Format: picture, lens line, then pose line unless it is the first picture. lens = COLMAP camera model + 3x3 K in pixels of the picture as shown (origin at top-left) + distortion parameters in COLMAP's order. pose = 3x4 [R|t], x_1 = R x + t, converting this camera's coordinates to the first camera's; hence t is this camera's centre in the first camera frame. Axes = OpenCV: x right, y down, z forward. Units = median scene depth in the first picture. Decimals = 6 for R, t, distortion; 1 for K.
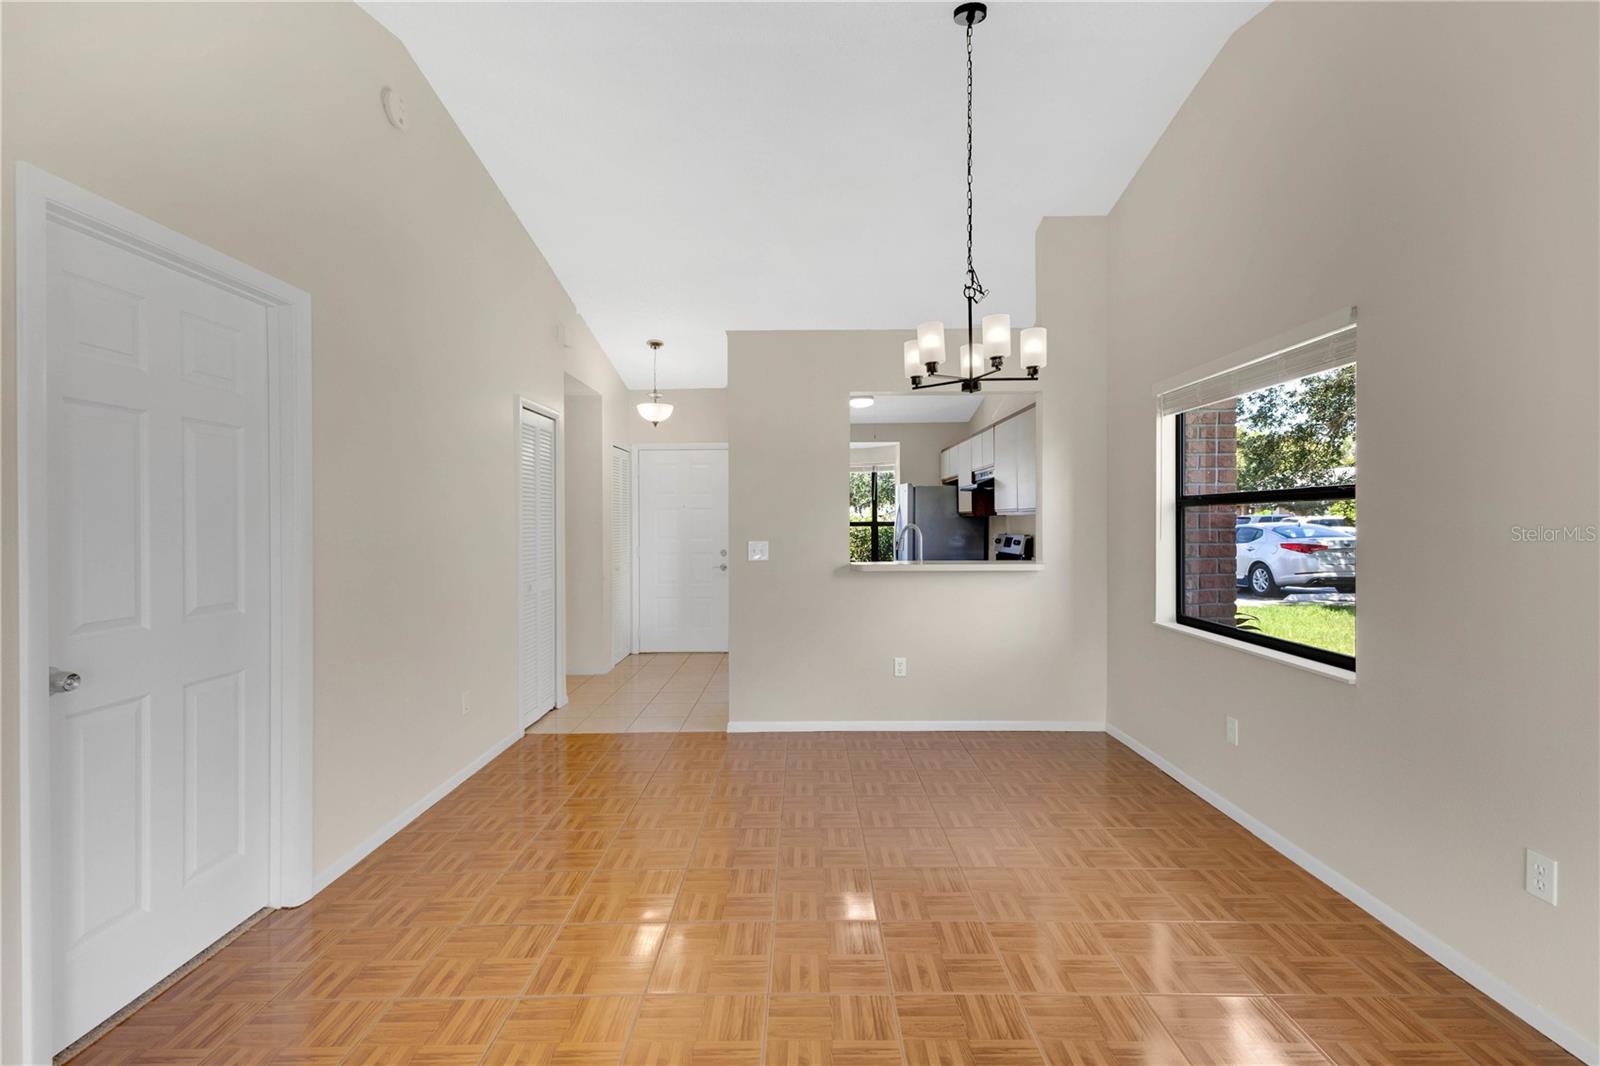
lens RADIAL K [[720.2, 0, 800.0], [0, 720.2, 524.5], [0, 0, 1]] dist [-0.000430, -0.000124]
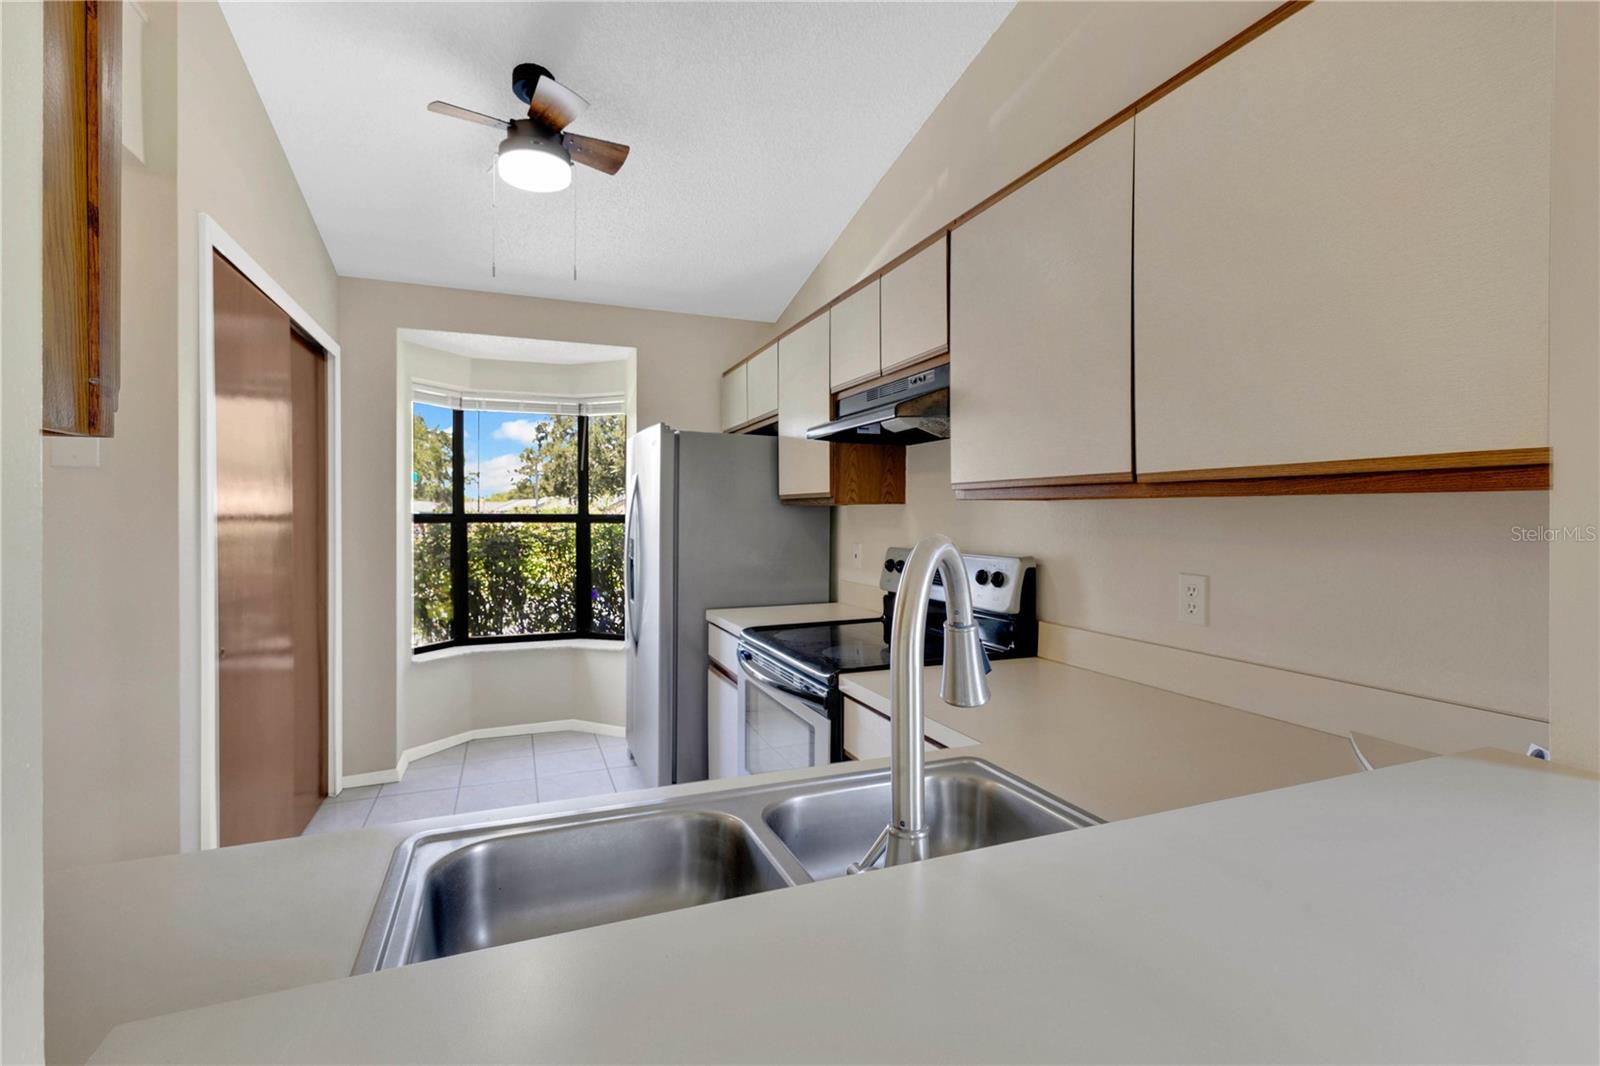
lens RADIAL K [[726.6, 0, 801.2], [0, 726.6, 515.6], [0, 0, 1]] dist [-0.000337, 0.000071]
pose [[0.925683, 0.004825, 0.378269, 0.062103], [-0.005169, 0.999987, -0.000104, -0.004332], [-0.378265, -0.001859, 0.925696, 0.563446]]
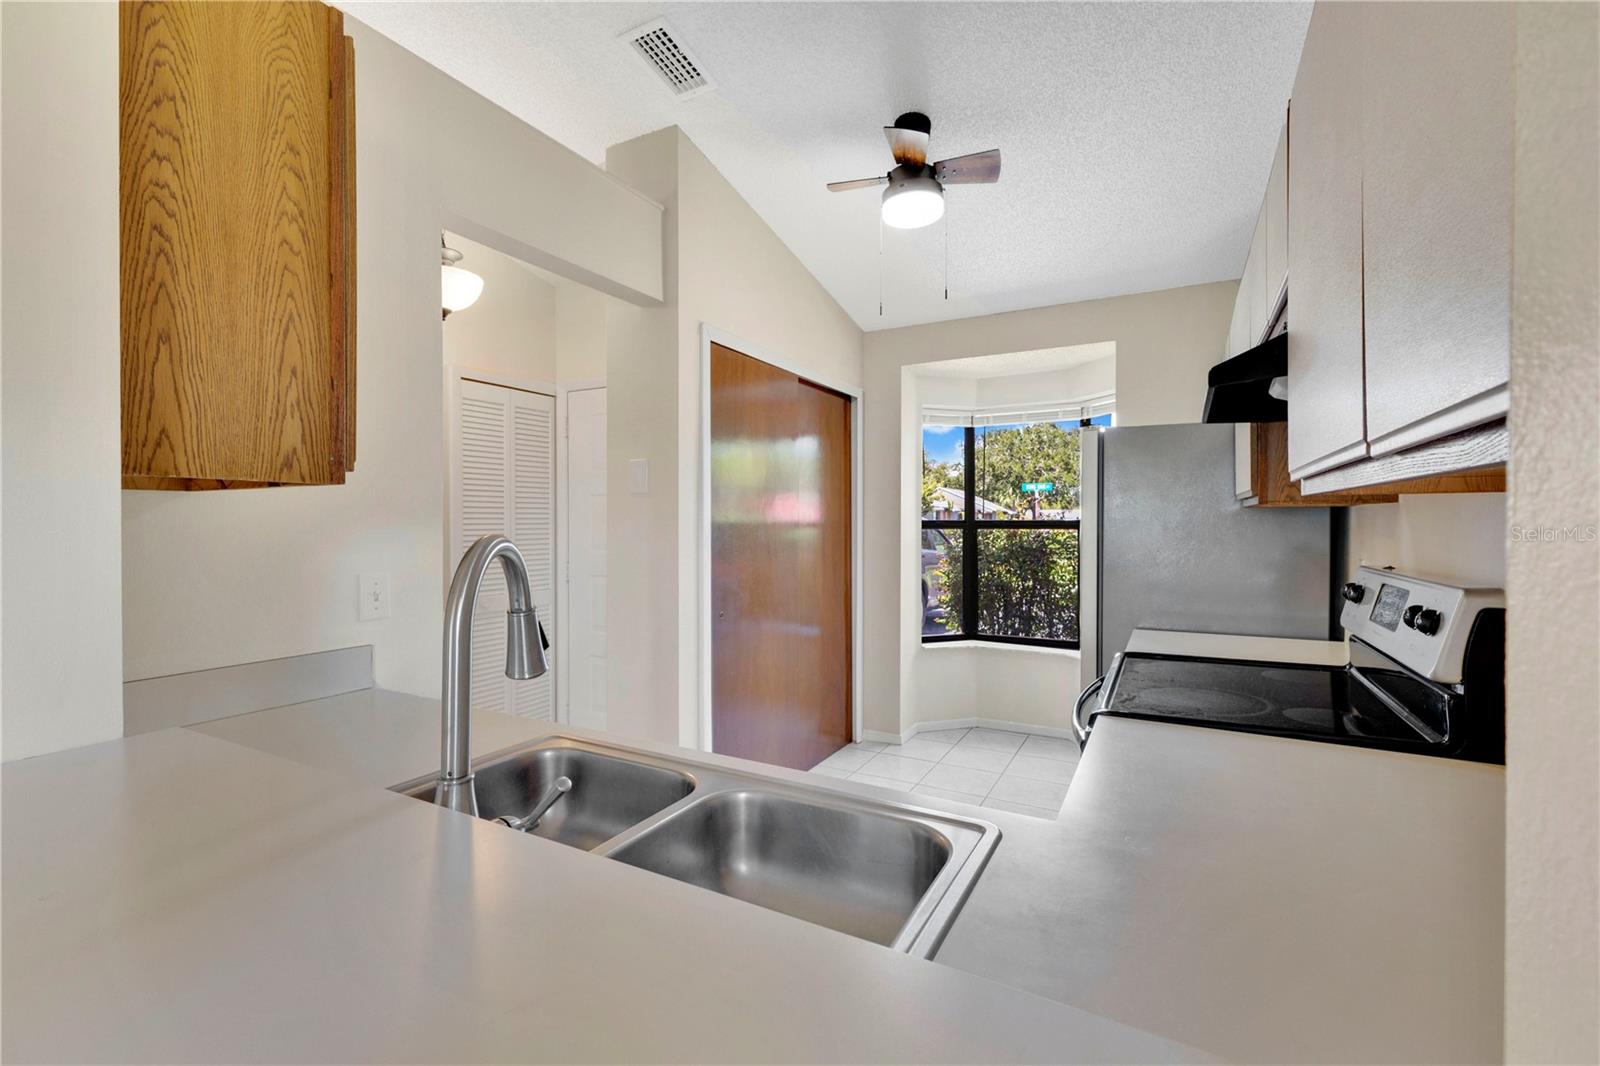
lens RADIAL K [[720.2, 0, 800.0], [0, 720.2, 524.5], [0, 0, 1]] dist [-0.000430, -0.000124]
pose [[0.876975, 0.004663, -0.480514, 0.191338], [-0.002479, 0.999984, 0.005178, -0.004000], [0.480530, -0.003349, 0.876972, 0.570886]]
